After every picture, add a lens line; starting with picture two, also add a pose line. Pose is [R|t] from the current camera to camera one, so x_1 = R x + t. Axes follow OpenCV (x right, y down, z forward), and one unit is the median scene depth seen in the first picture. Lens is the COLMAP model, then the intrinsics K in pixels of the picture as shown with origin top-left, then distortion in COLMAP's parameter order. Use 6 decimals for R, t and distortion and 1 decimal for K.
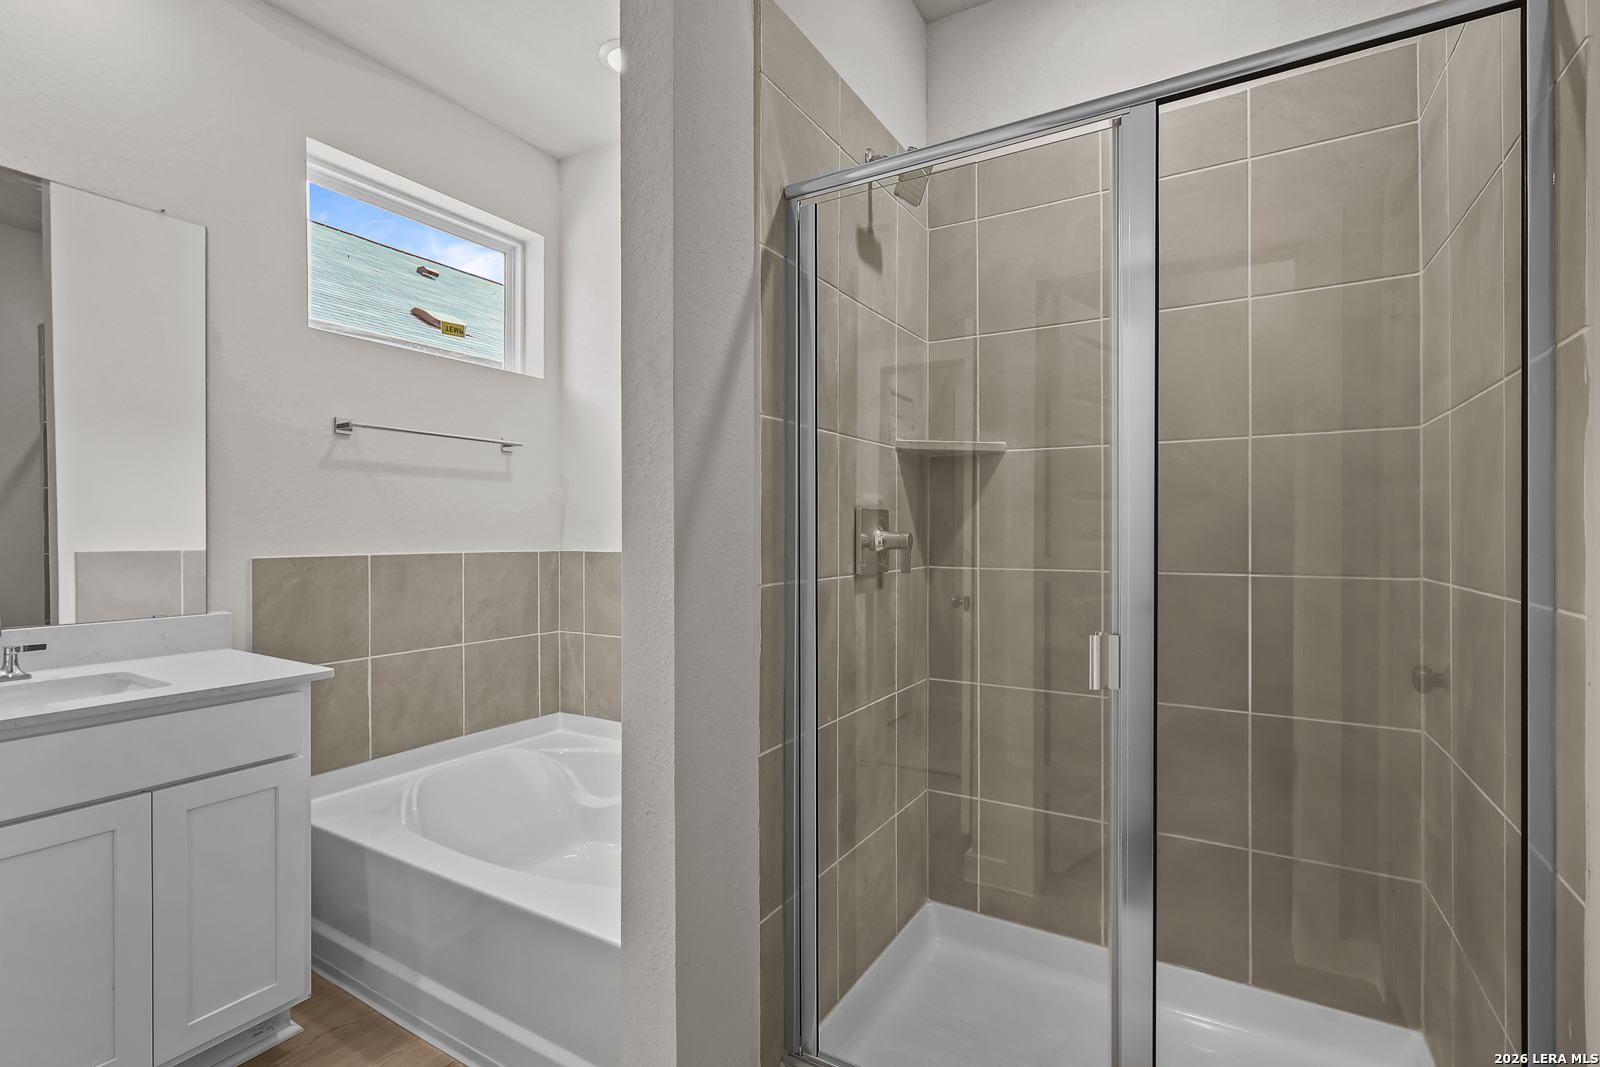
lens RADIAL K [[734.5, 0, 800.0], [0, 734.5, 533.5], [0, 0, 1]] dist [-0.003409, -0.000191]
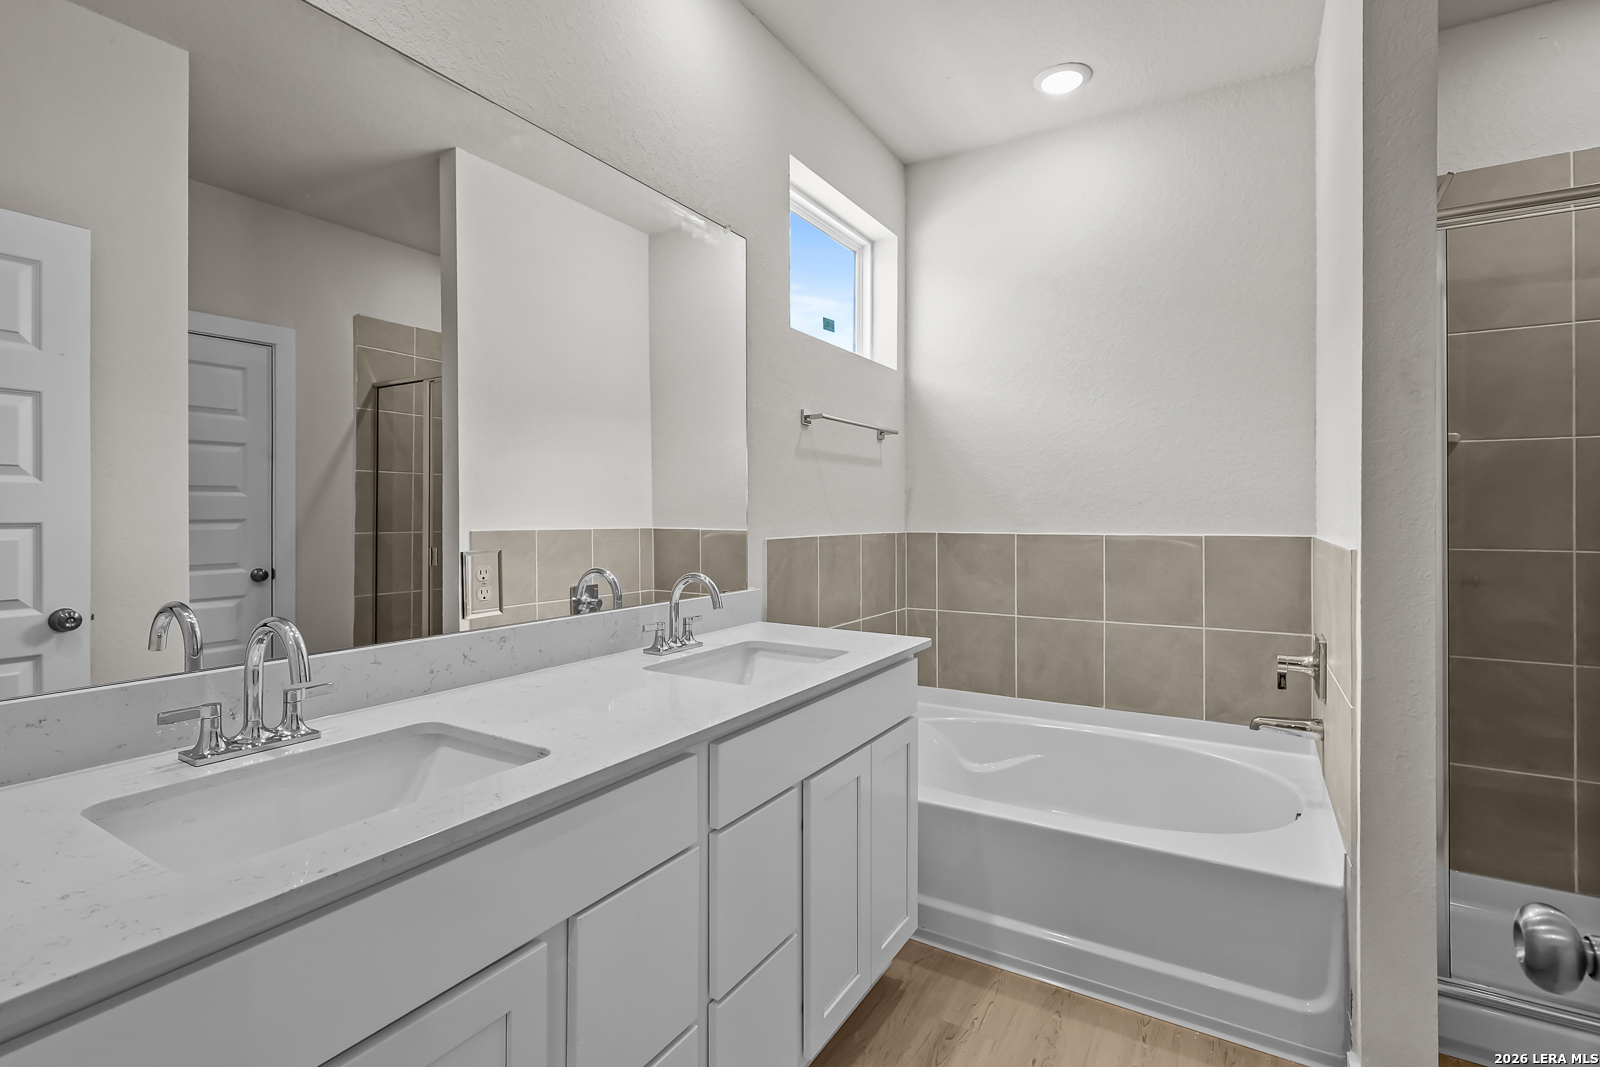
lens RADIAL K [[749.1, 0, 796.7], [0, 749.1, 511.7], [0, 0, 1]] dist [0.000218, 0.000264]
pose [[0.999985, 0.000246, -0.005539, -0.611808], [-0.000261, 0.999996, -0.002680, -0.003824], [0.005539, 0.002682, 0.999981, -0.106113]]
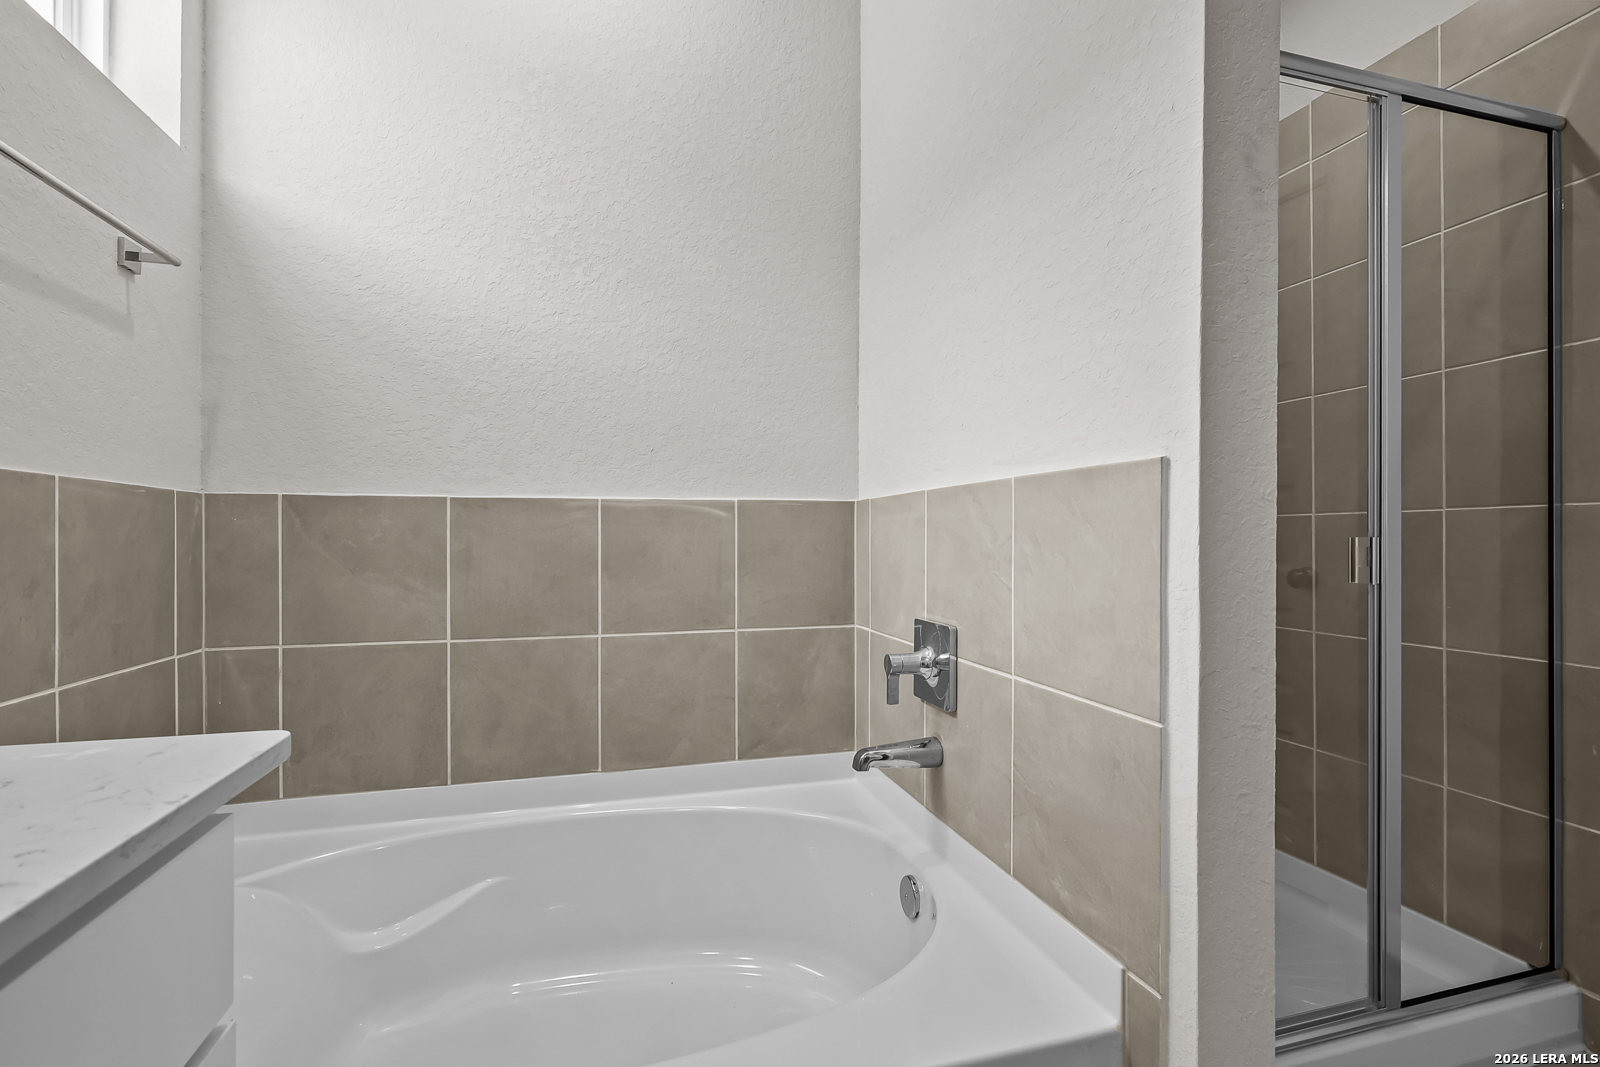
lens RADIAL K [[745.8, 0, 804.0], [0, 745.8, 533.4], [0, 0, 1]] dist [0.000908, 0.000138]
pose [[0.688058, 0.004630, 0.725641, -0.532216], [-0.000190, 0.999981, -0.006200, 0.070435], [-0.725656, 0.004129, 0.688045, 0.428548]]
